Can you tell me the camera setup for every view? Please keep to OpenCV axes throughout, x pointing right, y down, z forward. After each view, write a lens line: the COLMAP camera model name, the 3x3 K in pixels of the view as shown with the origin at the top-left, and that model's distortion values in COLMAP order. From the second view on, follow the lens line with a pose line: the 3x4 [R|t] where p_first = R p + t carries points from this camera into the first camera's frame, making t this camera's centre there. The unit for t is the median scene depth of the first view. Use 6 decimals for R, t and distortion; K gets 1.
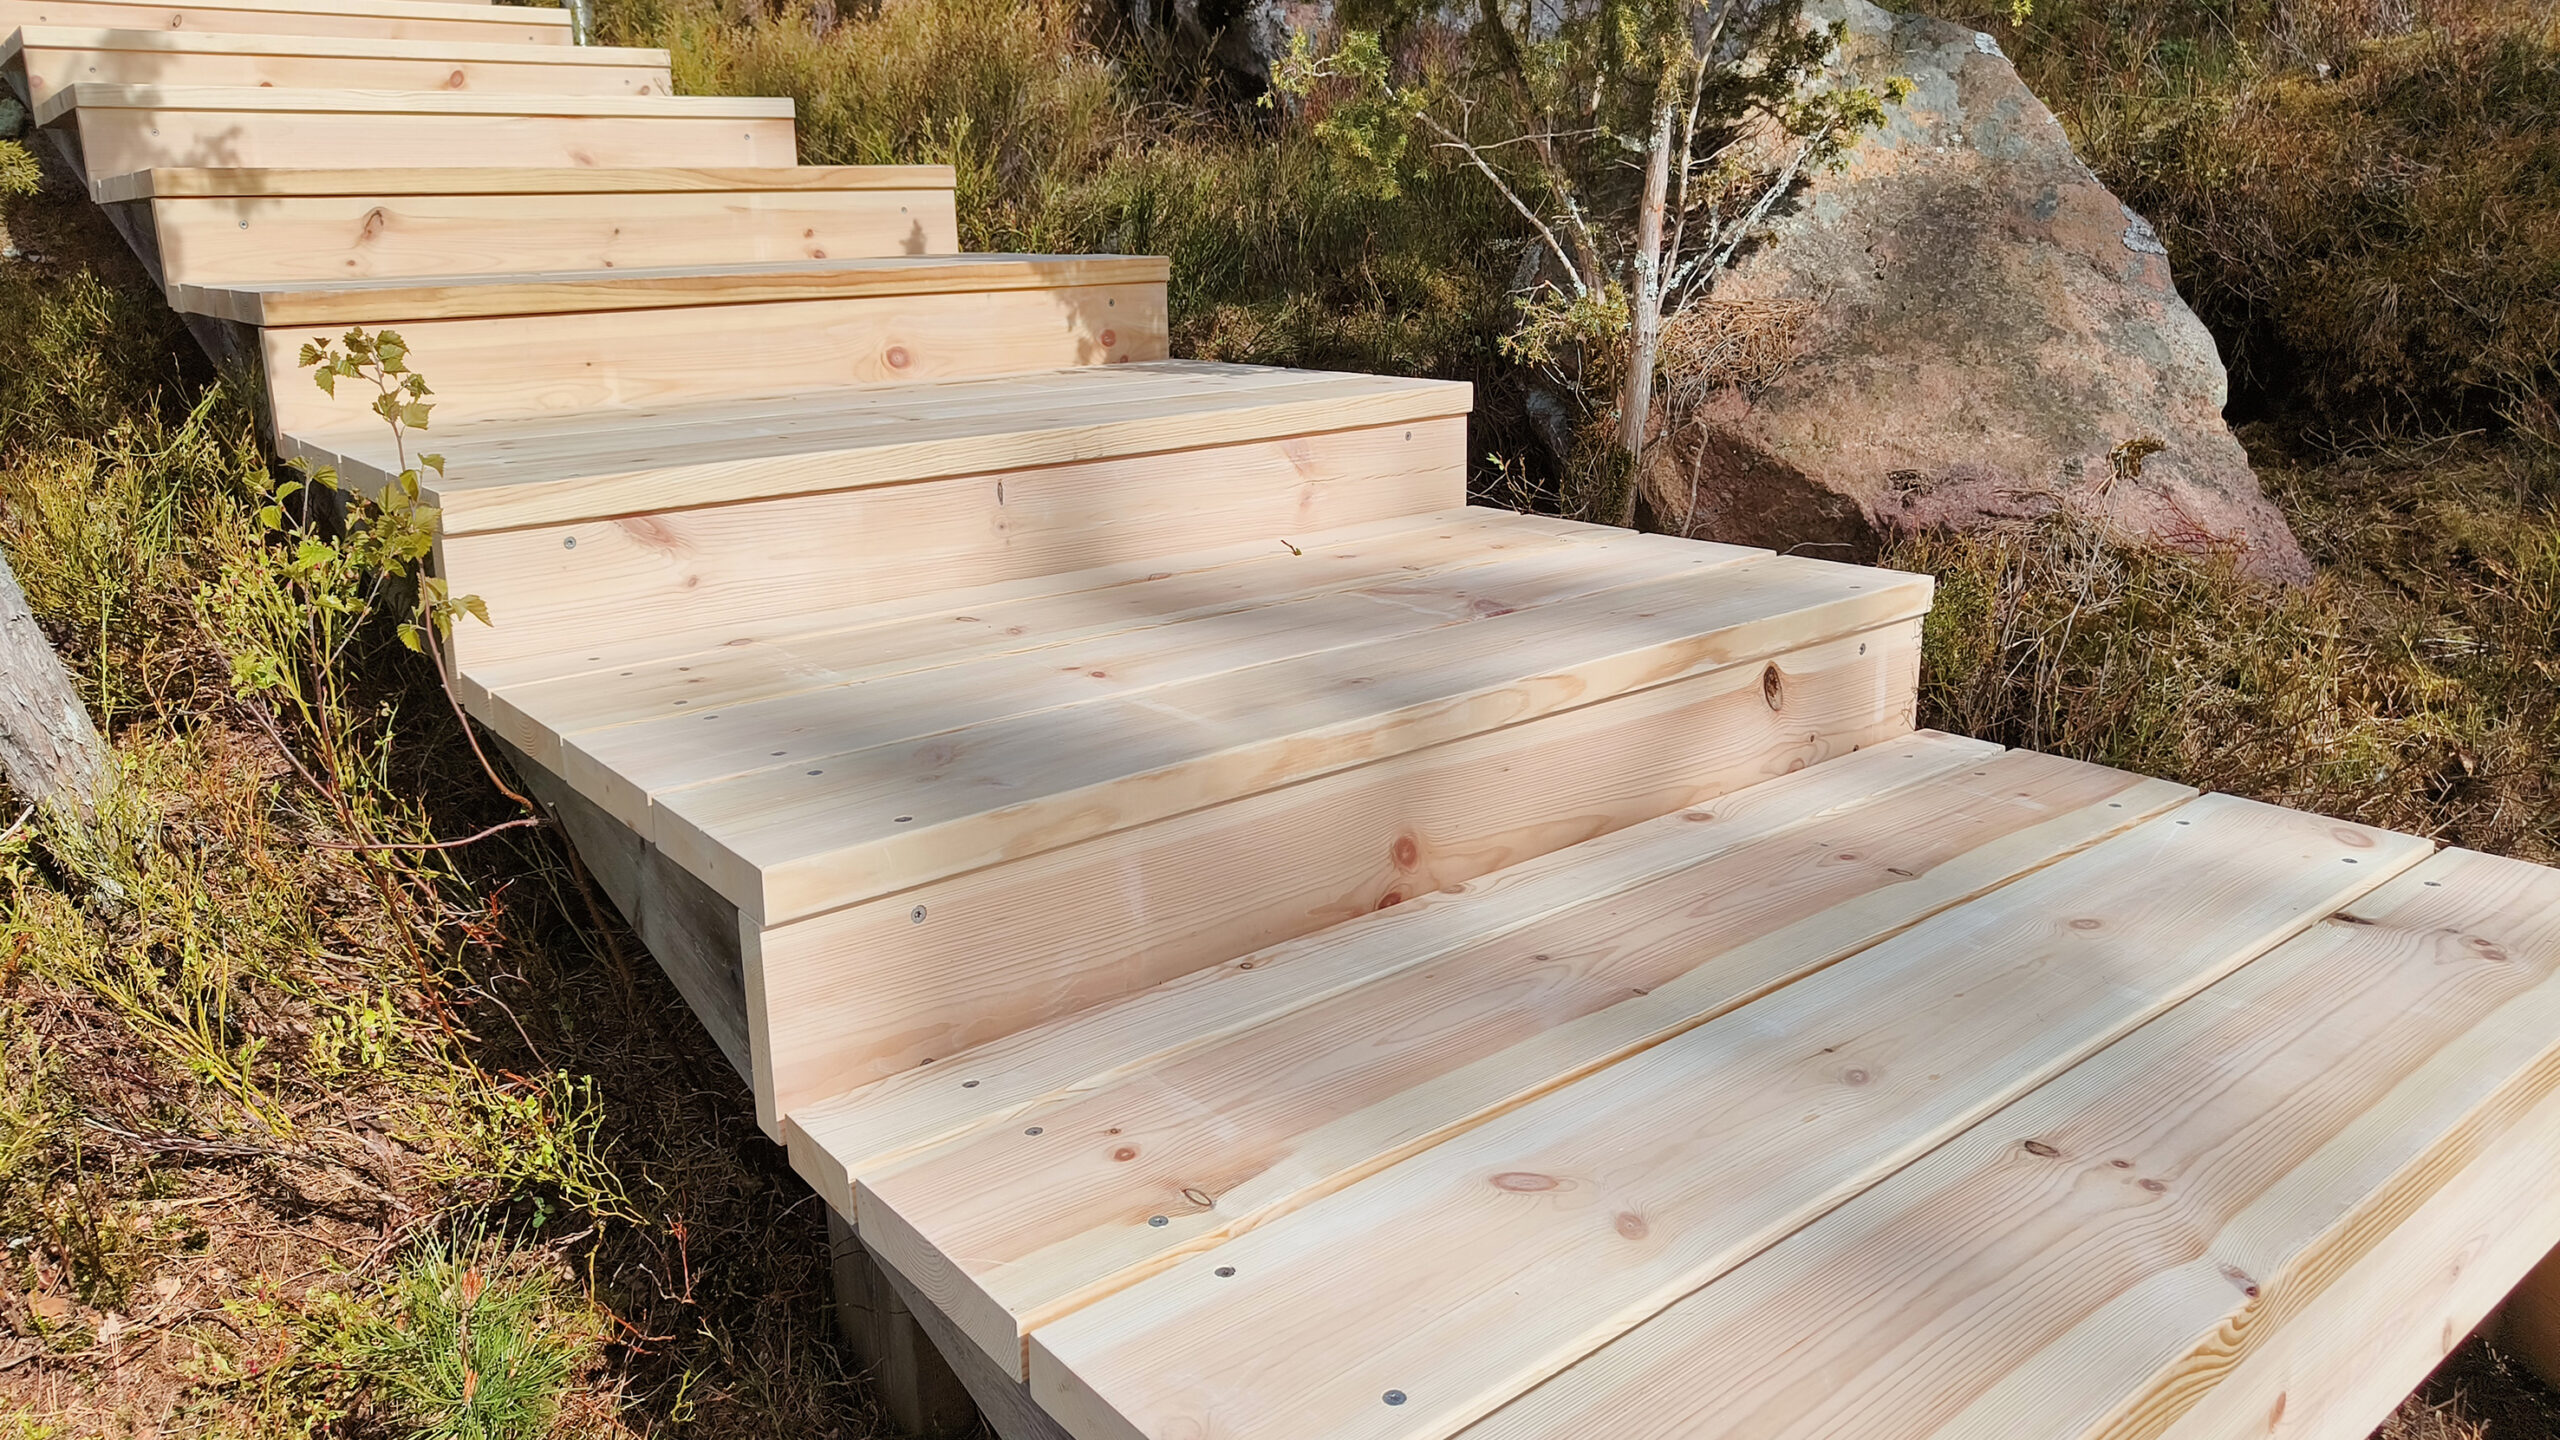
lens RADIAL K [[1807.0, 0, 1282.1], [0, 1807.0, 502.3], [0, 0, 1]] dist [0.023184, -0.002662]
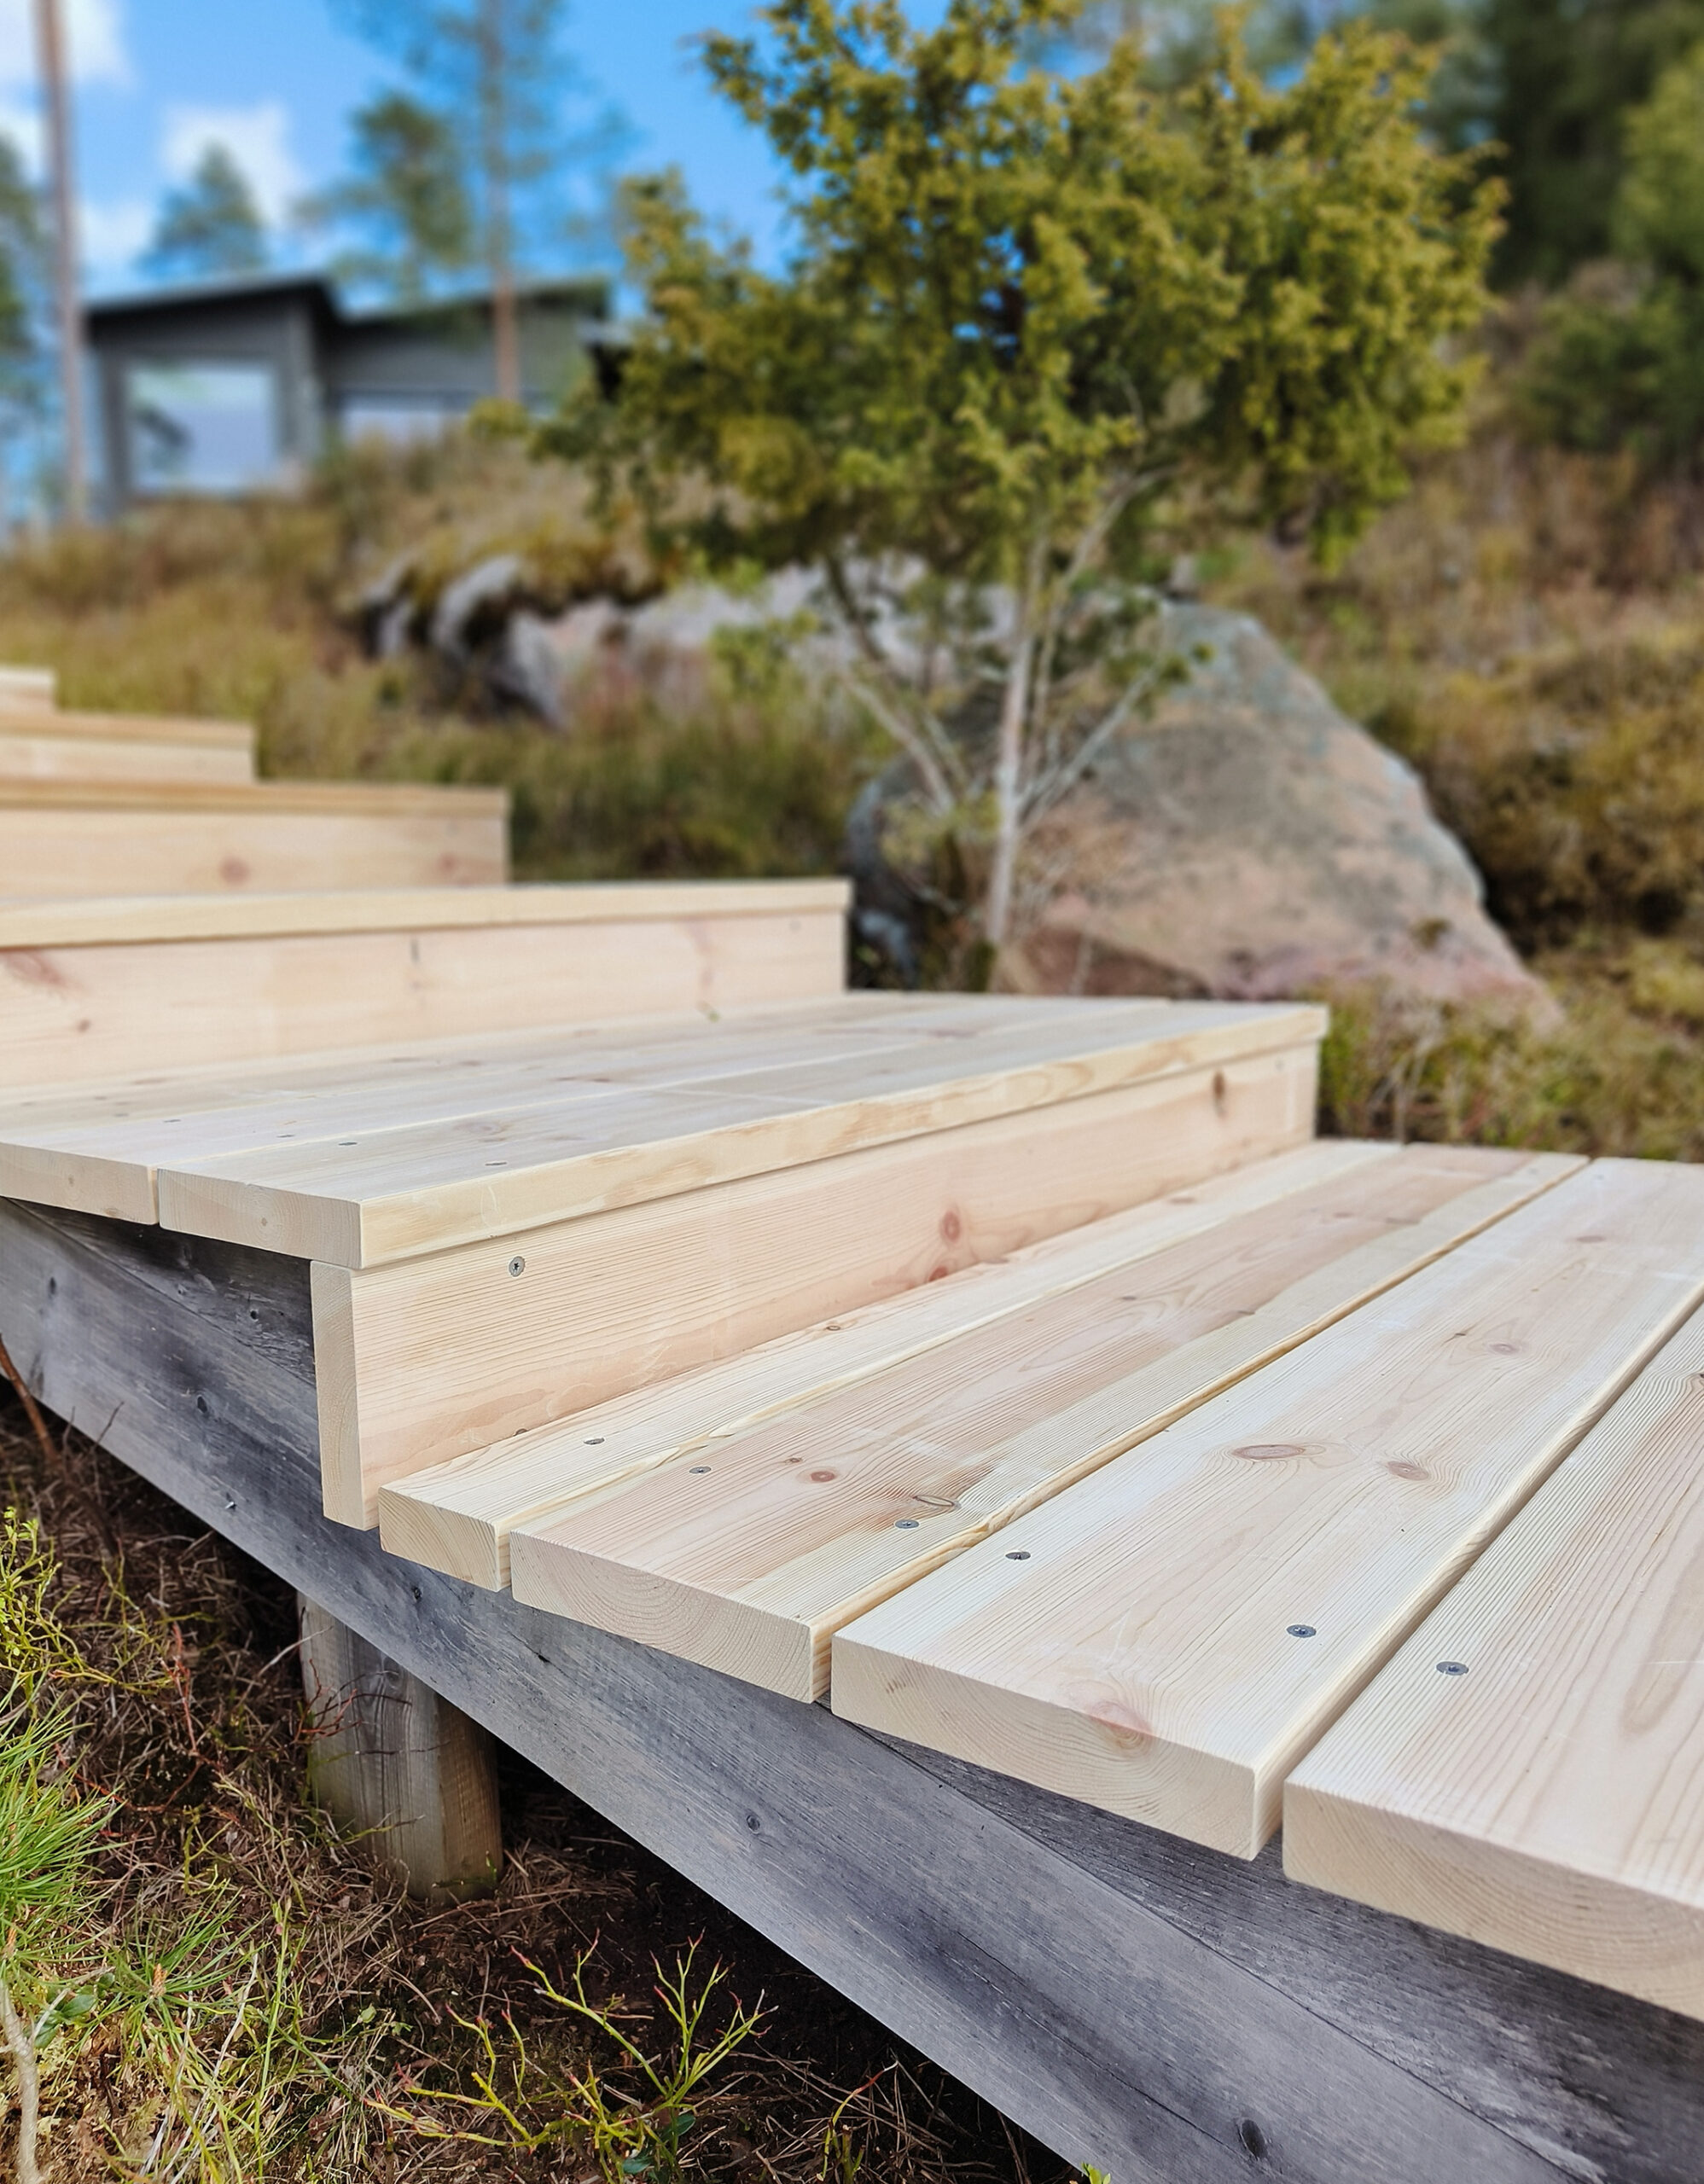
lens RADIAL K [[1498.2, 0, 852.0], [0, 1498.2, 1092.0], [0, 0, 1]] dist [0.010084, 0.001155]
pose [[0.956554, 0.009082, 0.291413, -0.230729], [0.006354, 0.998628, -0.051977, 0.159993], [-0.291485, 0.051570, 0.955184, 0.204041]]
